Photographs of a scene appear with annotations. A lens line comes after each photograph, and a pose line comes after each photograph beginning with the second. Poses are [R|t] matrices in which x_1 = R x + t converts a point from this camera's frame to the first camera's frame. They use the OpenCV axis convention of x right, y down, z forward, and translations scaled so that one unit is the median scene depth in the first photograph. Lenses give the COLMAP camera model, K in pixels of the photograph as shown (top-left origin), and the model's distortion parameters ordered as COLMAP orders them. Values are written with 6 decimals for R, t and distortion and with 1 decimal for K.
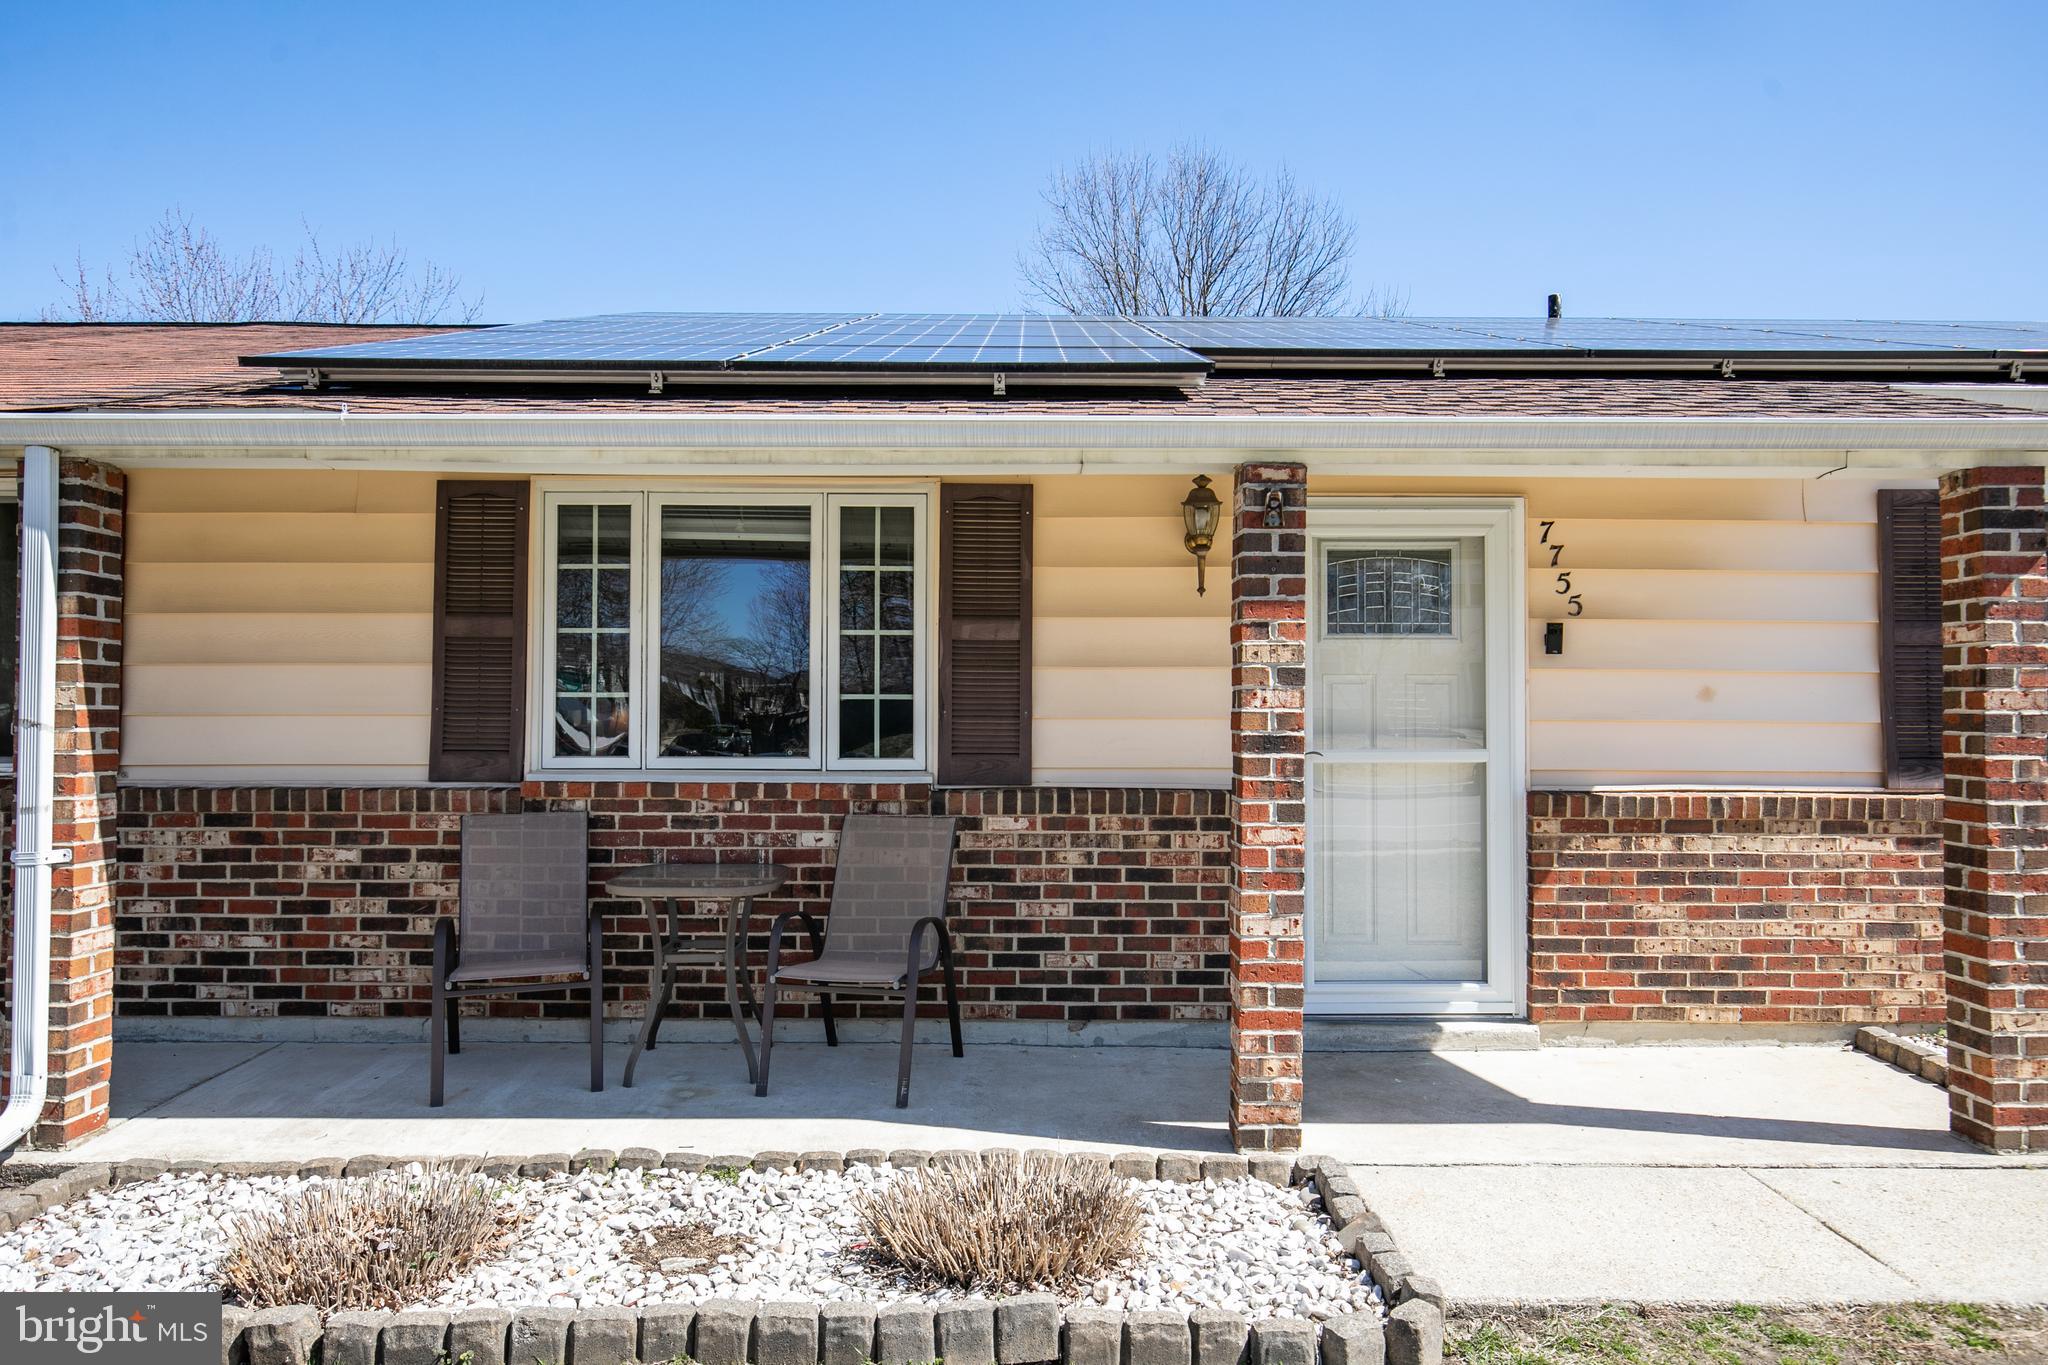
lens RADIAL K [[1509.1, 0, 1025.4], [0, 1509.1, 690.9], [0, 0, 1]] dist [-0.007157, -0.002848]
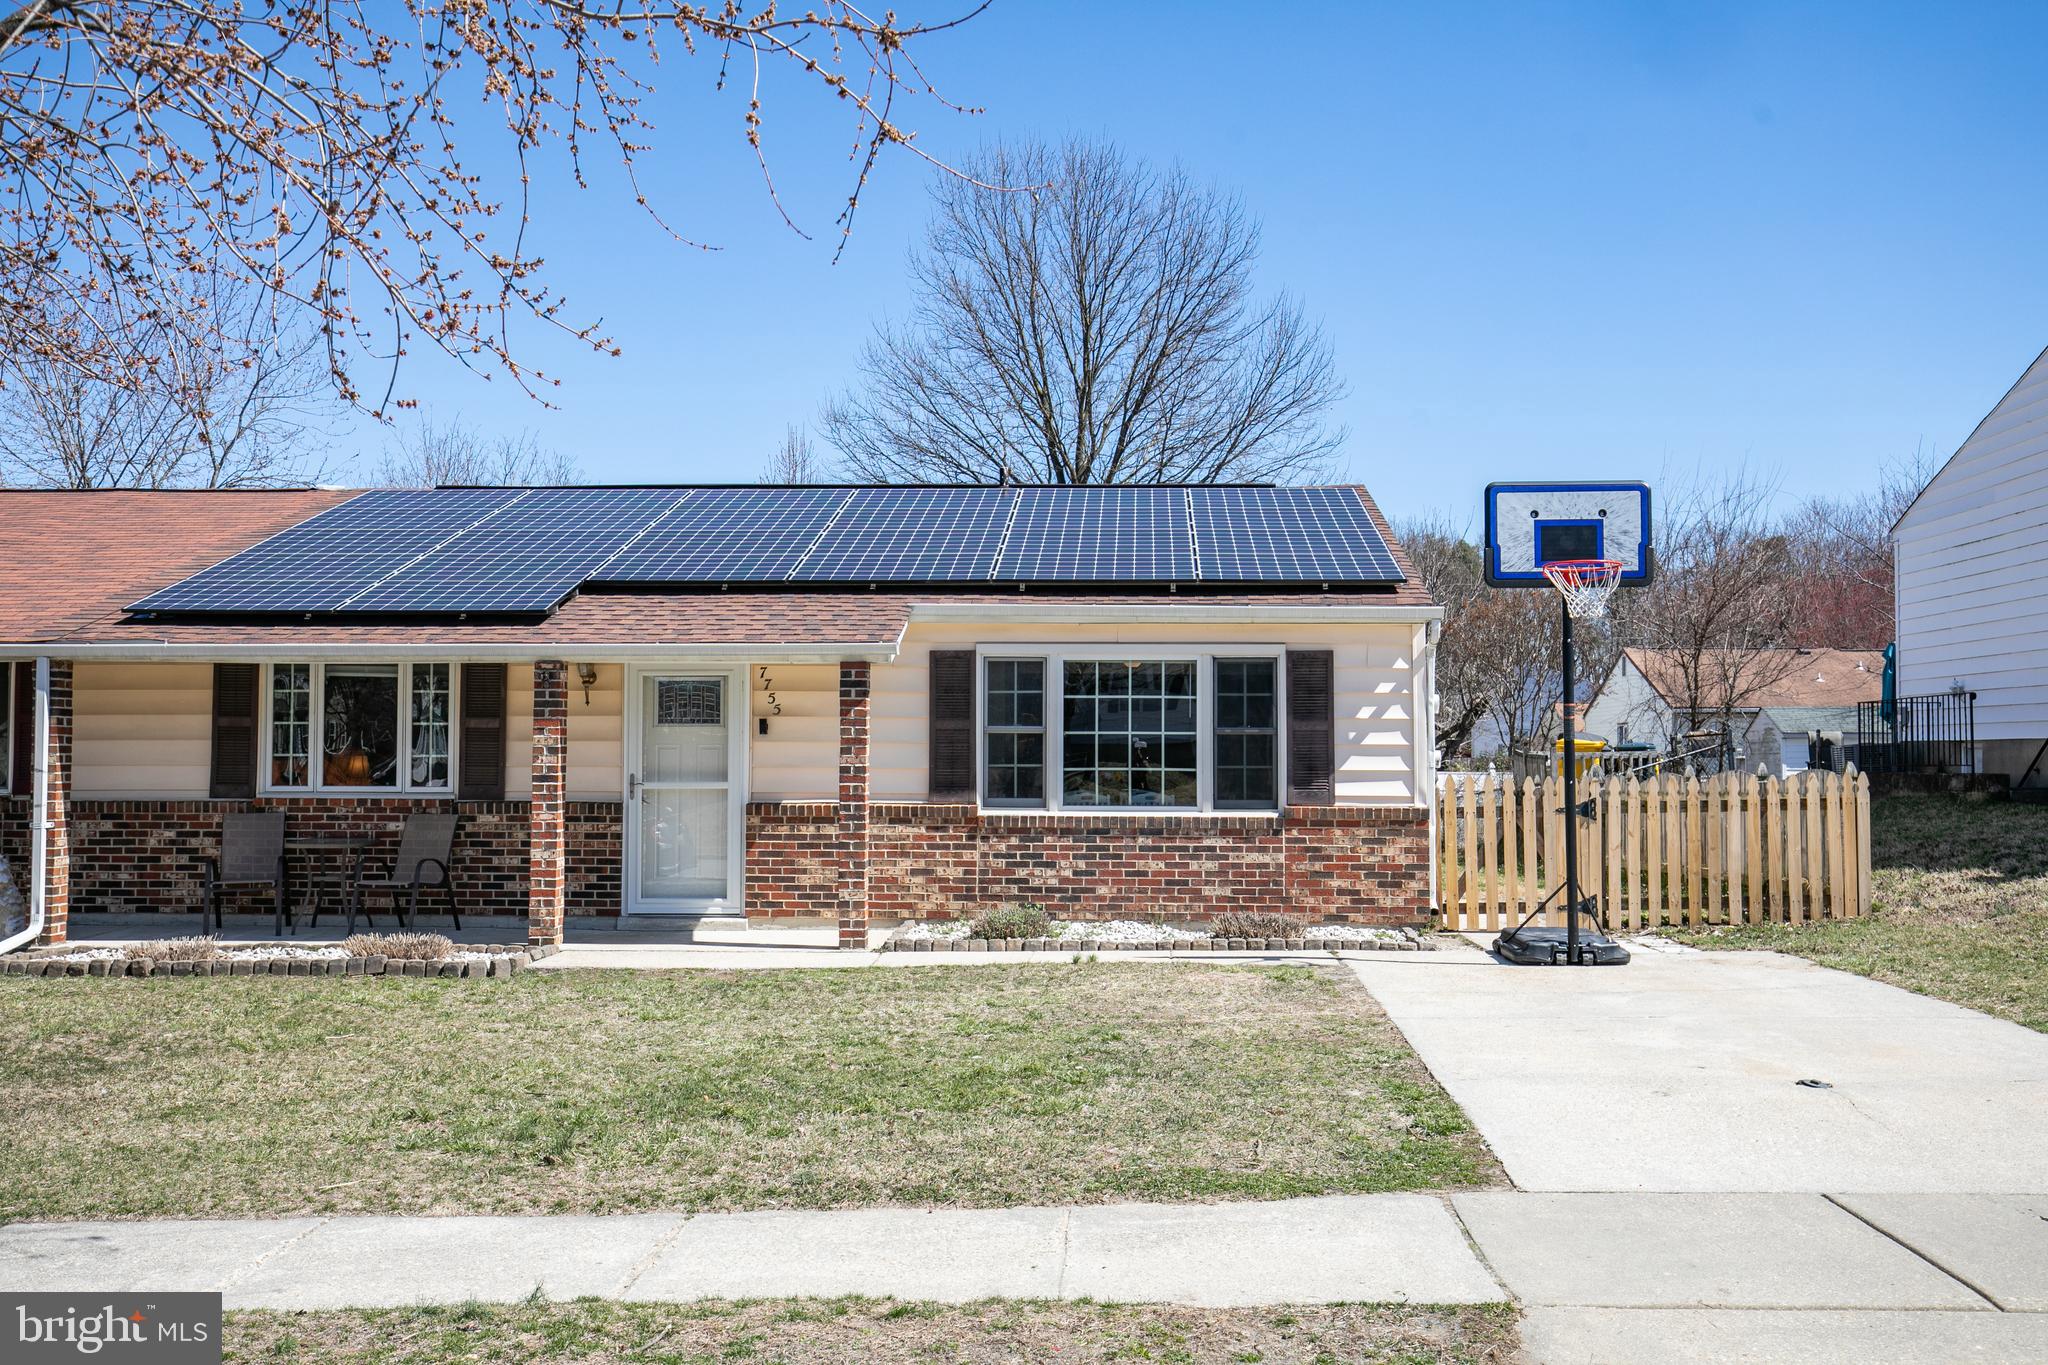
lens RADIAL K [[2108.4, 0, 1024.0], [0, 2108.4, 682.5], [0, 0, 1]] dist [0.012218, 0.010032]
pose [[0.998701, -0.002345, -0.050905, 0.854118], [0.001579, 0.999885, -0.015084, -0.051349], [0.050934, 0.014984, 0.998590, -1.806548]]
